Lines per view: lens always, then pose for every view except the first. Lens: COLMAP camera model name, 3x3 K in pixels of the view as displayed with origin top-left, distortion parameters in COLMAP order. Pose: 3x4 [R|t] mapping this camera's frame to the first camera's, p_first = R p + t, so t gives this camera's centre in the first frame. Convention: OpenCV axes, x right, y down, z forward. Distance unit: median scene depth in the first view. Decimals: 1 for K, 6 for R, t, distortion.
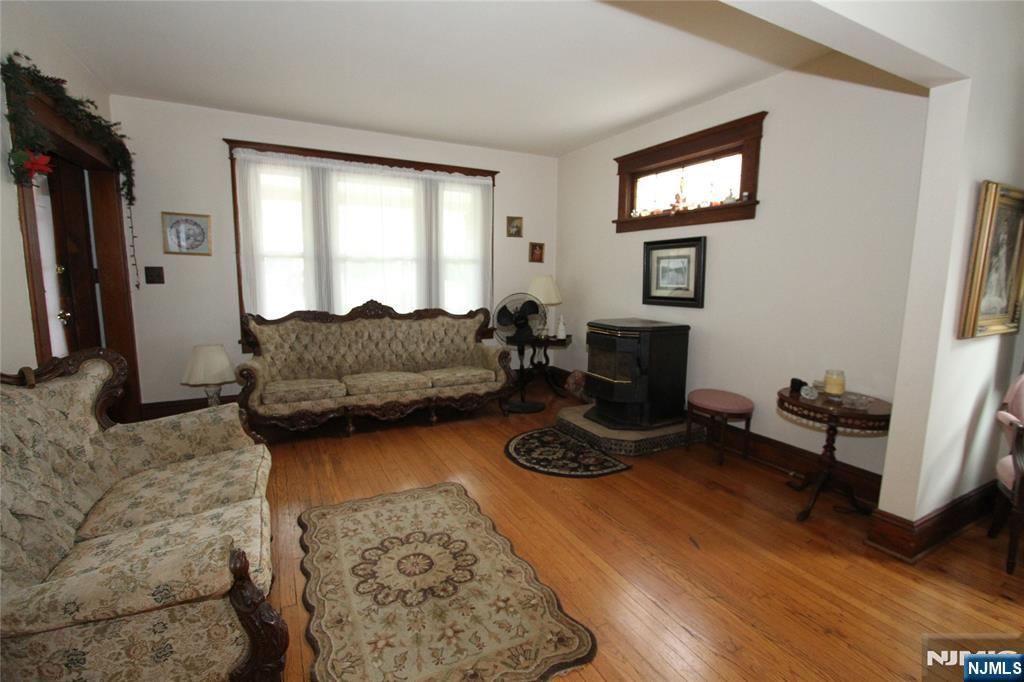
lens RADIAL K [[471.8, 0, 514.0], [0, 471.8, 341.2], [0, 0, 1]] dist [-0.000617, 0.000136]
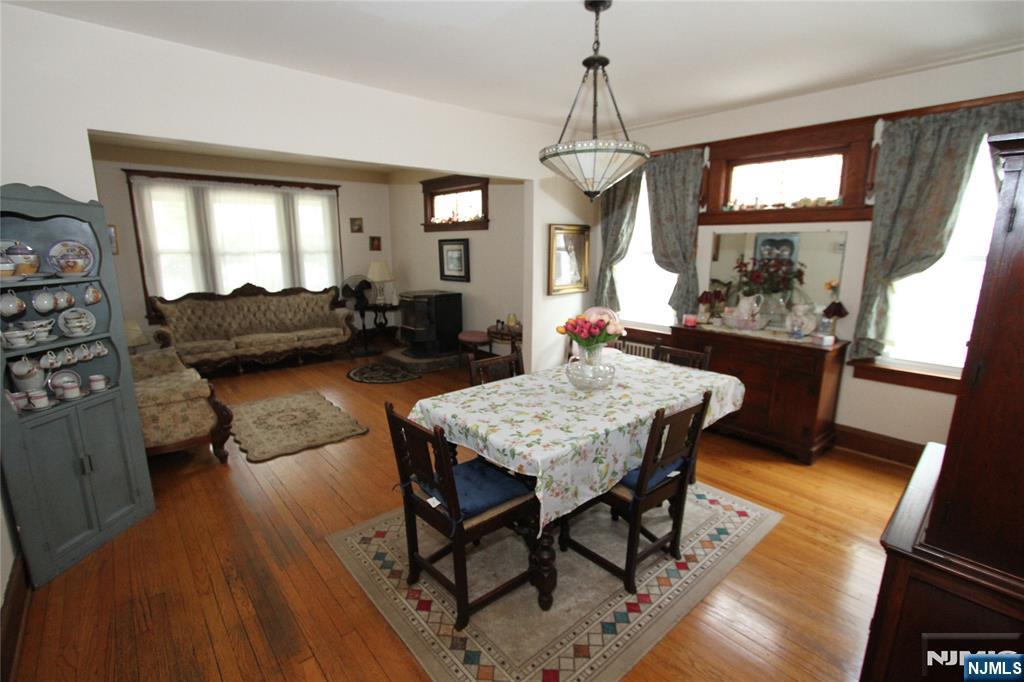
lens RADIAL K [[471.8, 0, 508.4], [0, 471.8, 340.6], [0, 0, 1]] dist [-0.000617, 0.000136]
pose [[0.974824, -0.057754, 0.215367, 0.150810], [0.044283, 0.996779, 0.066863, 0.025786], [-0.218535, -0.055643, 0.974241, -0.583750]]
